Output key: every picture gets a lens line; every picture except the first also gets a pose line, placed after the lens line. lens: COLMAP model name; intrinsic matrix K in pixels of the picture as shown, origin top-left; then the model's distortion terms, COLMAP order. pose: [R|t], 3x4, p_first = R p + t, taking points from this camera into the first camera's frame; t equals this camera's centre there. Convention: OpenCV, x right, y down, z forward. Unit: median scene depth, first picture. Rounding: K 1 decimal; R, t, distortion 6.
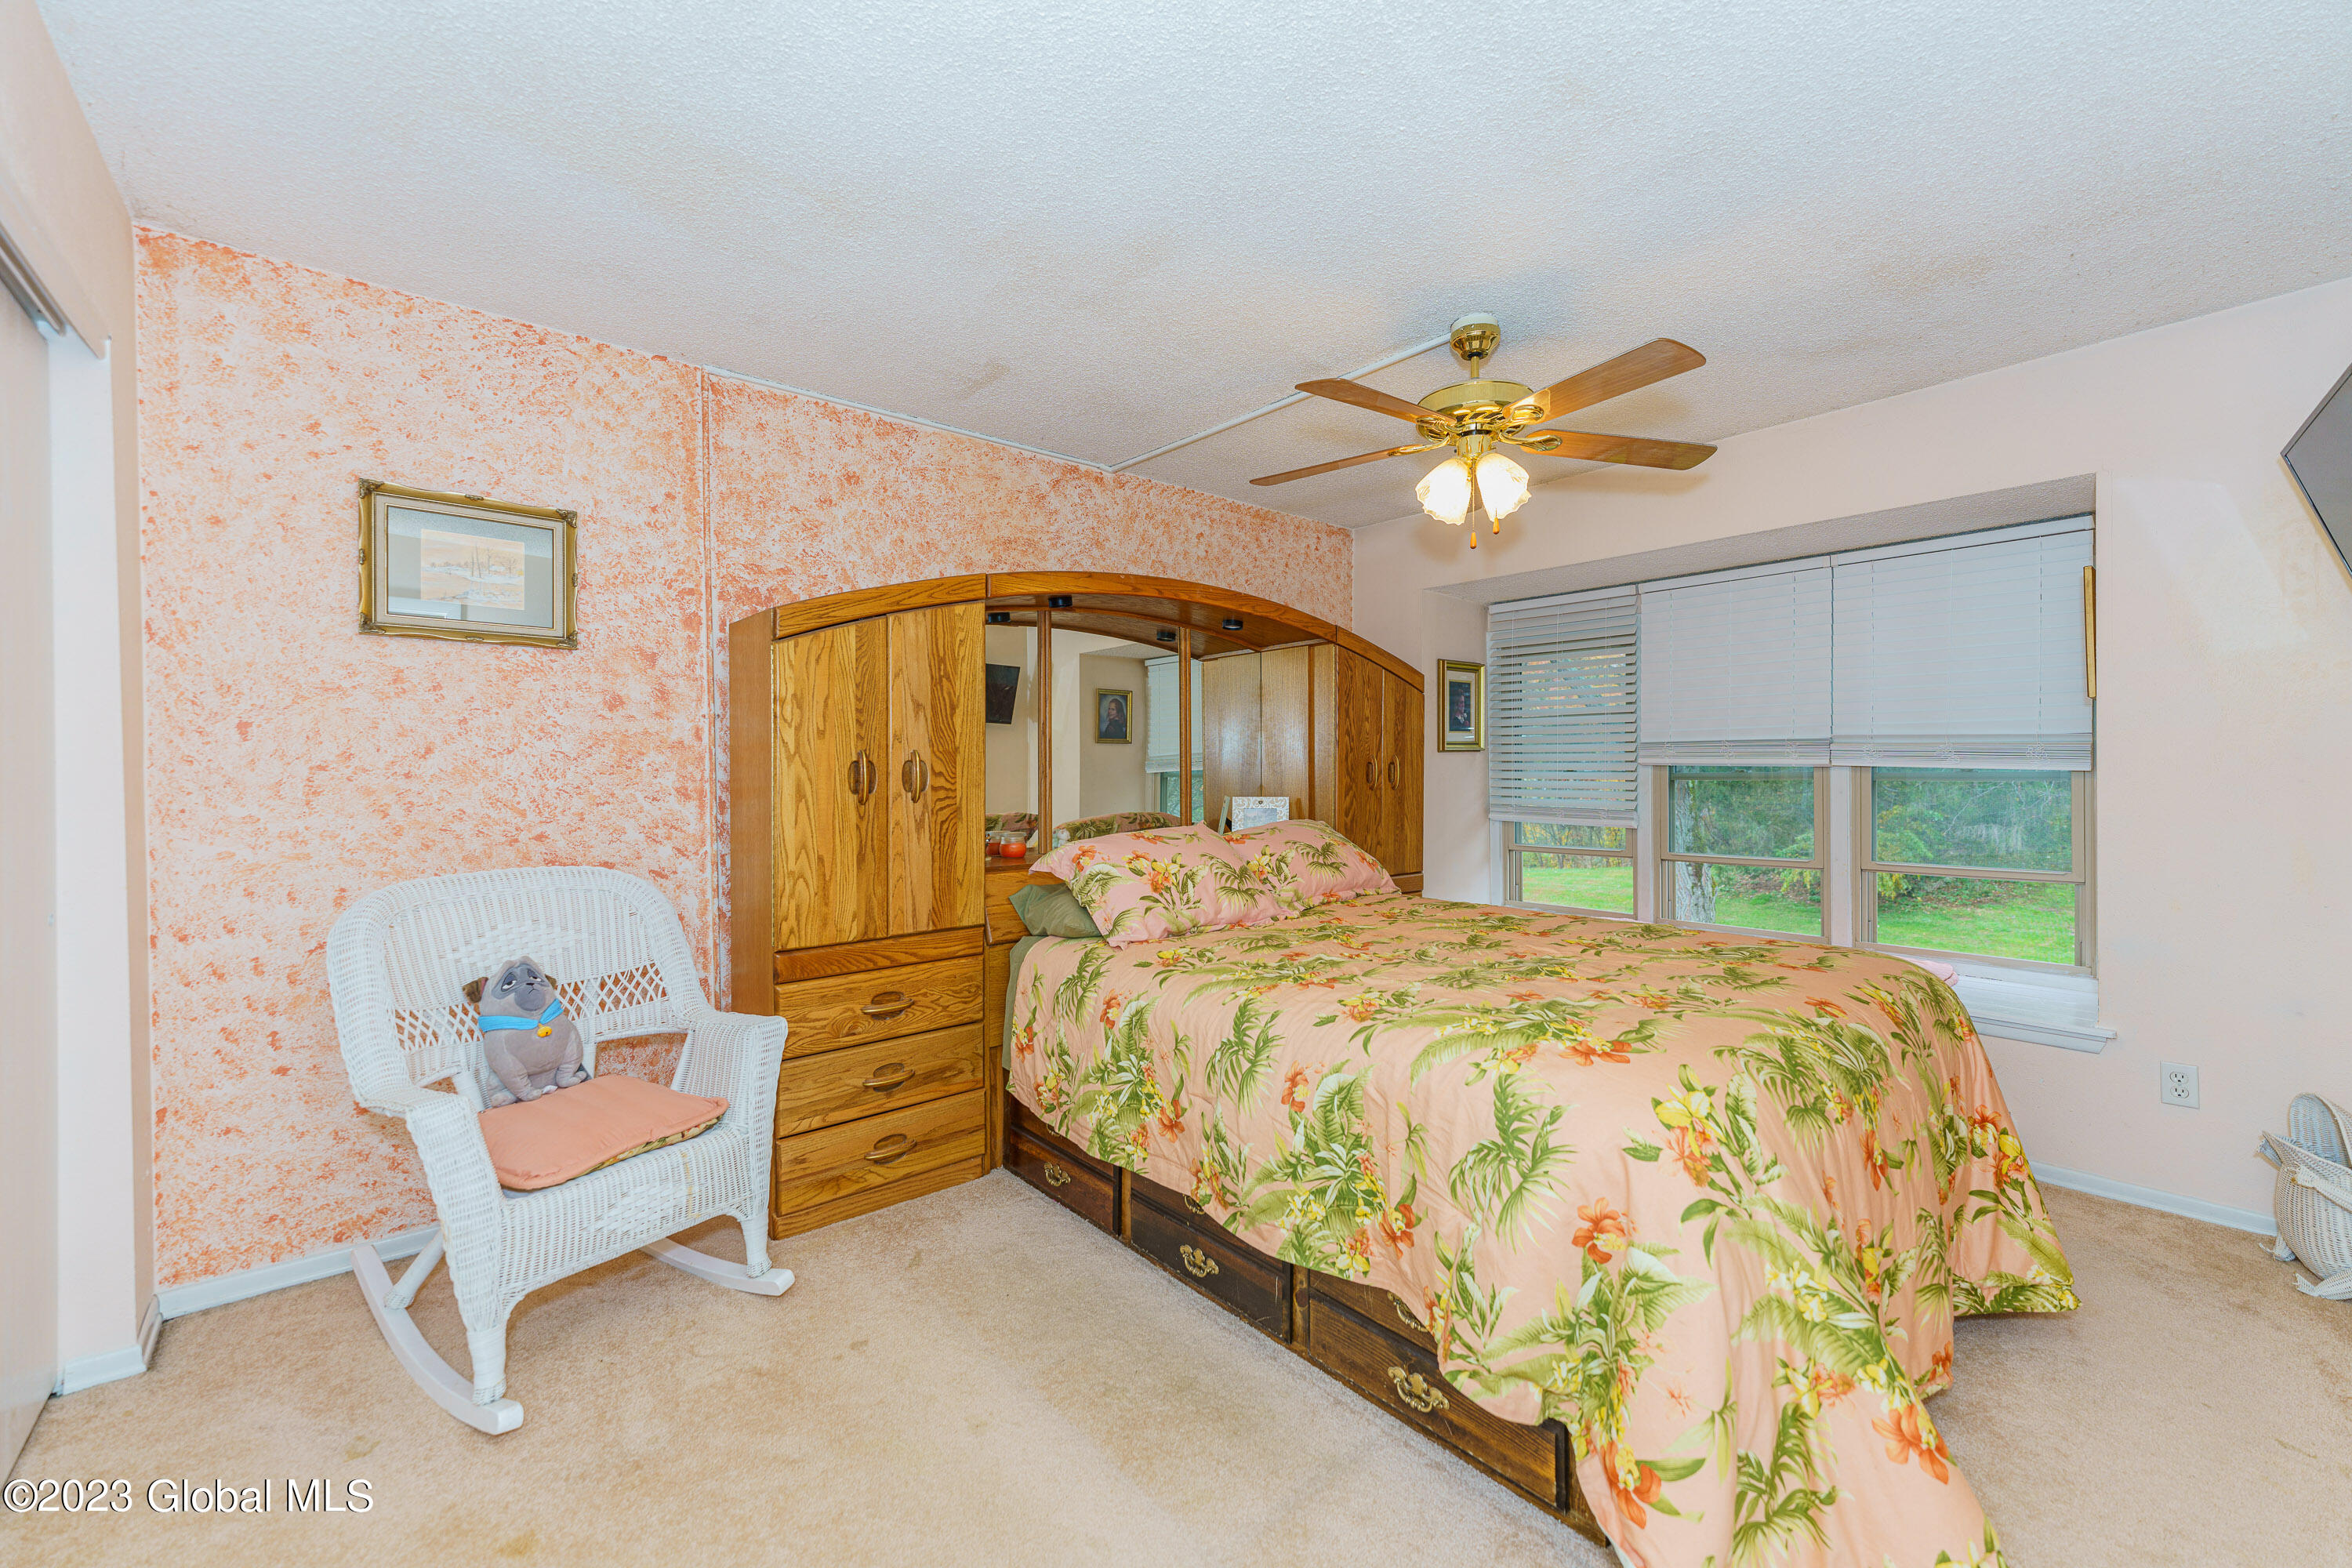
lens RADIAL K [[935.9, 0, 1173.2], [0, 935.9, 773.4], [0, 0, 1]] dist [0.003343, -0.000915]
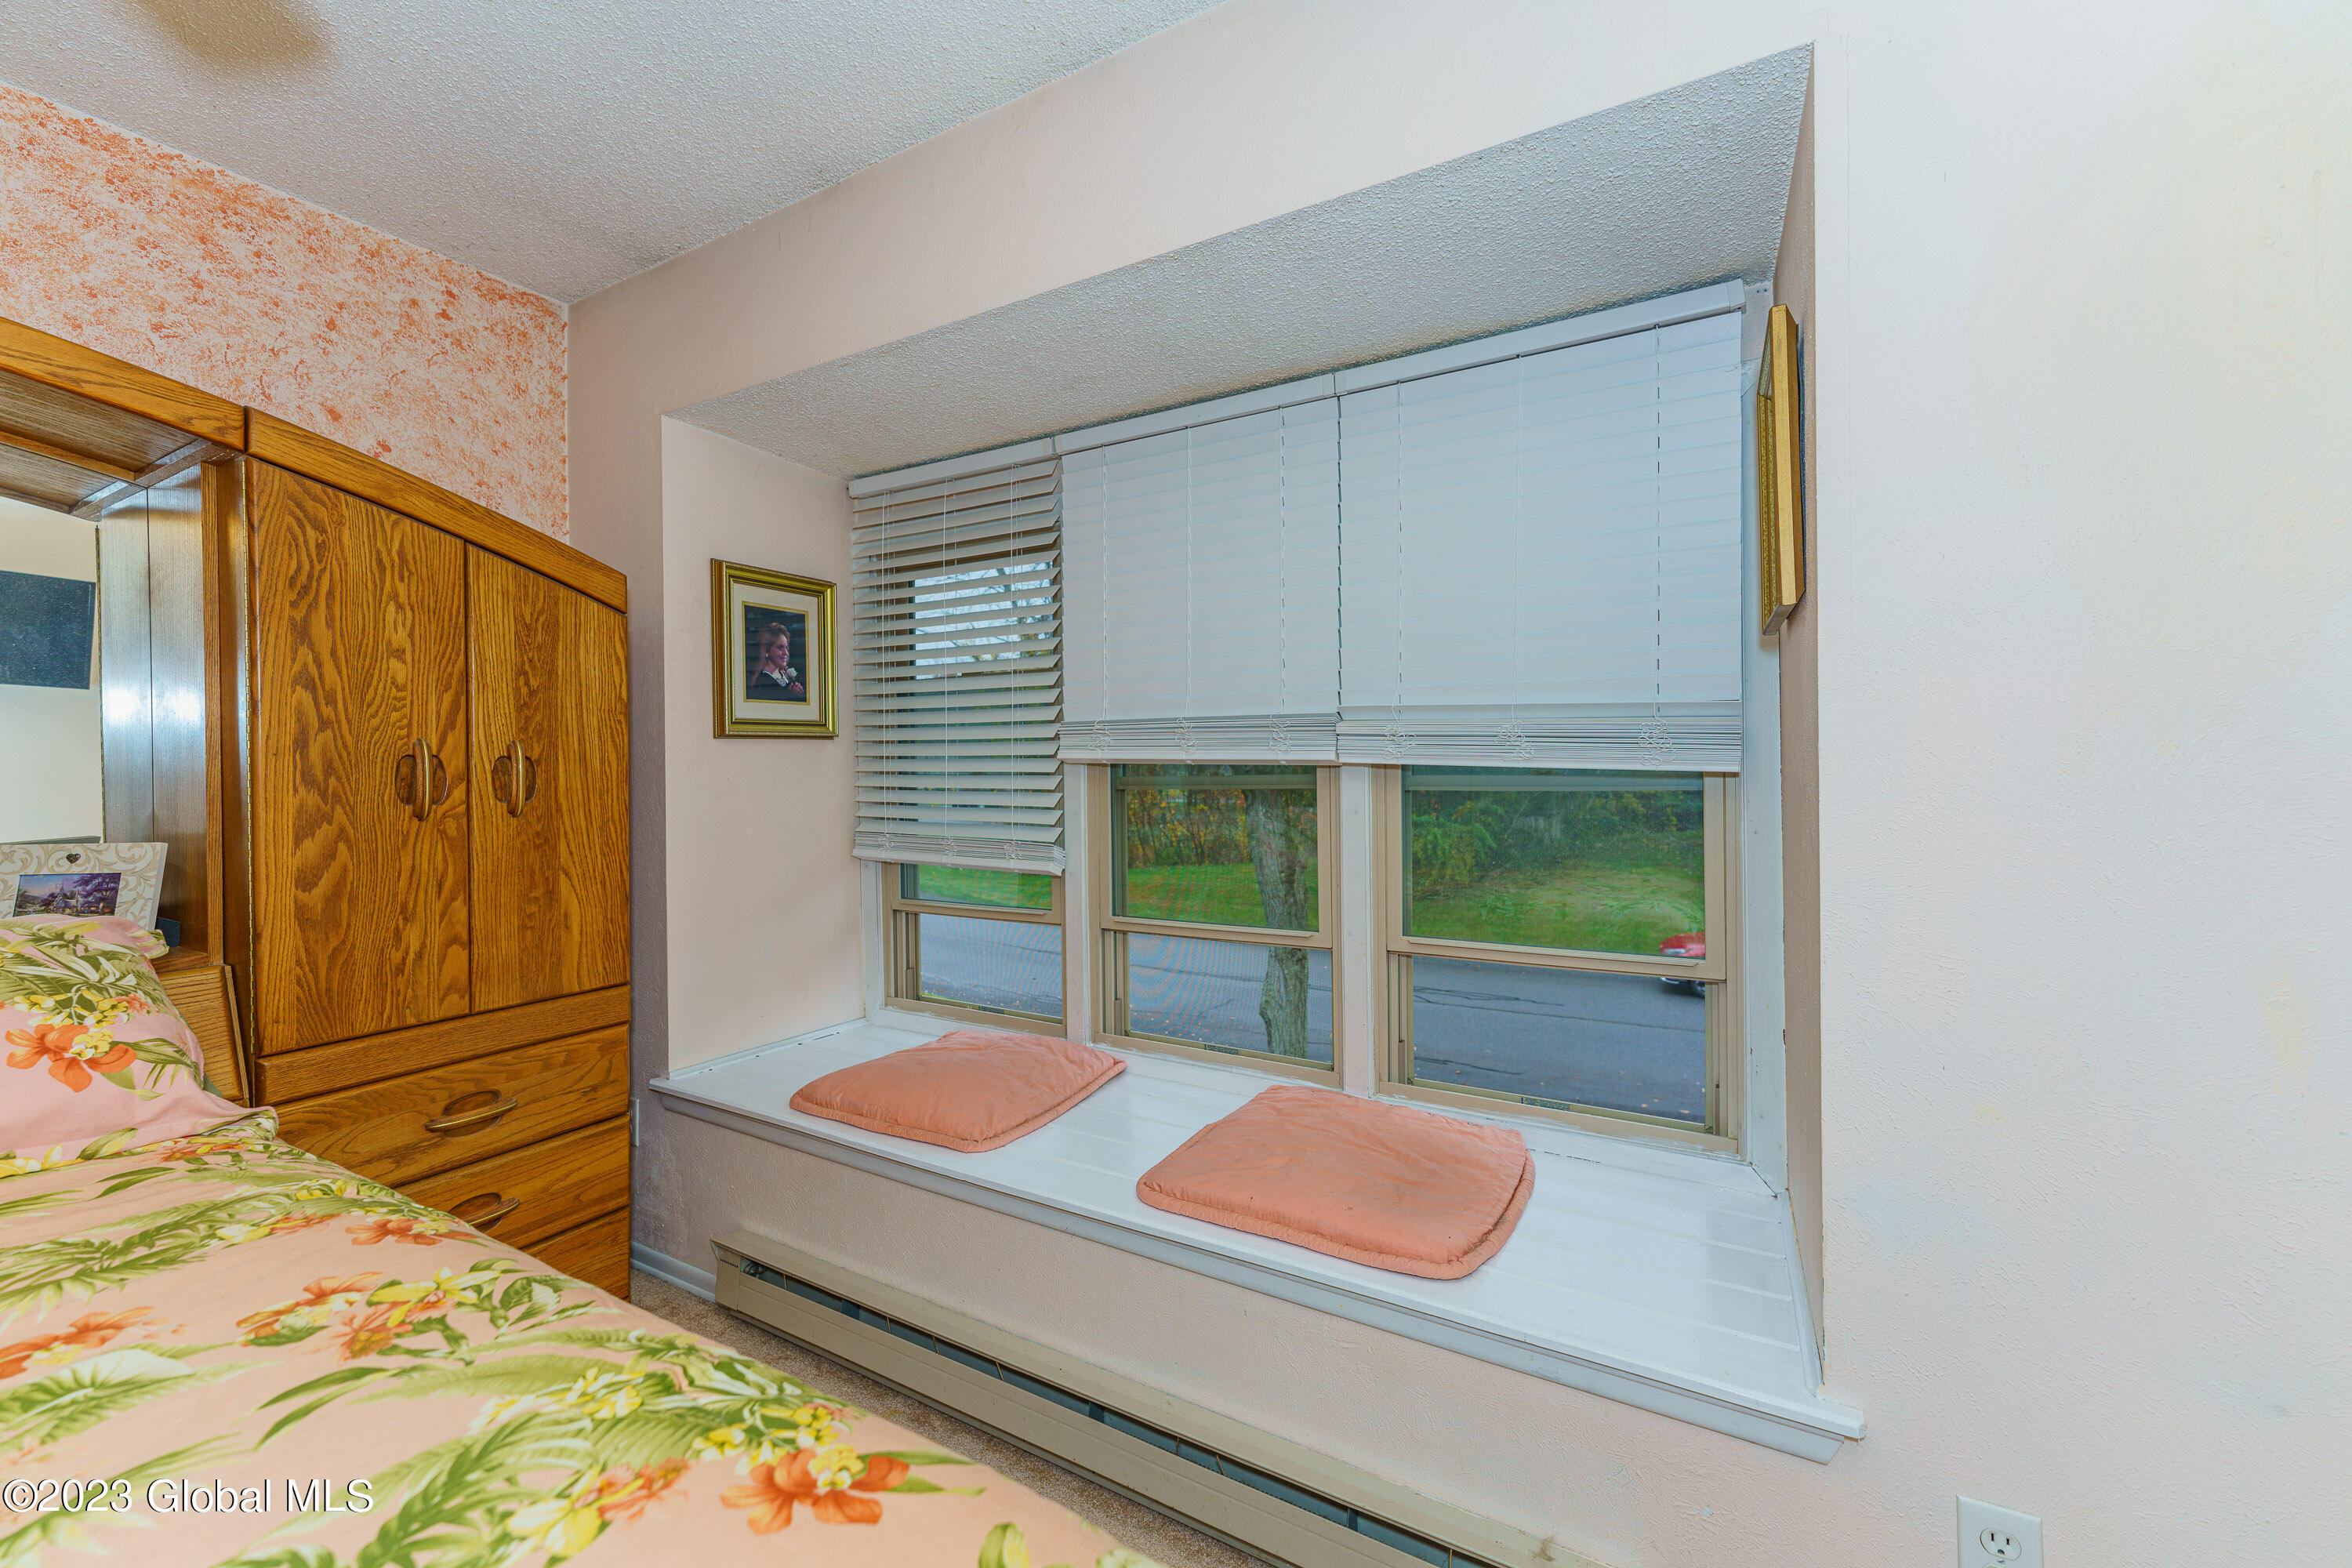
lens RADIAL K [[935.9, 0, 1174.1], [0, 935.9, 776.6], [0, 0, 1]] dist [0.003343, -0.000915]
pose [[0.939753, -0.005405, 0.341811, 0.344516], [0.004541, 0.999984, 0.003326, -0.002101], [-0.341823, -0.001573, 0.939763, 0.422104]]
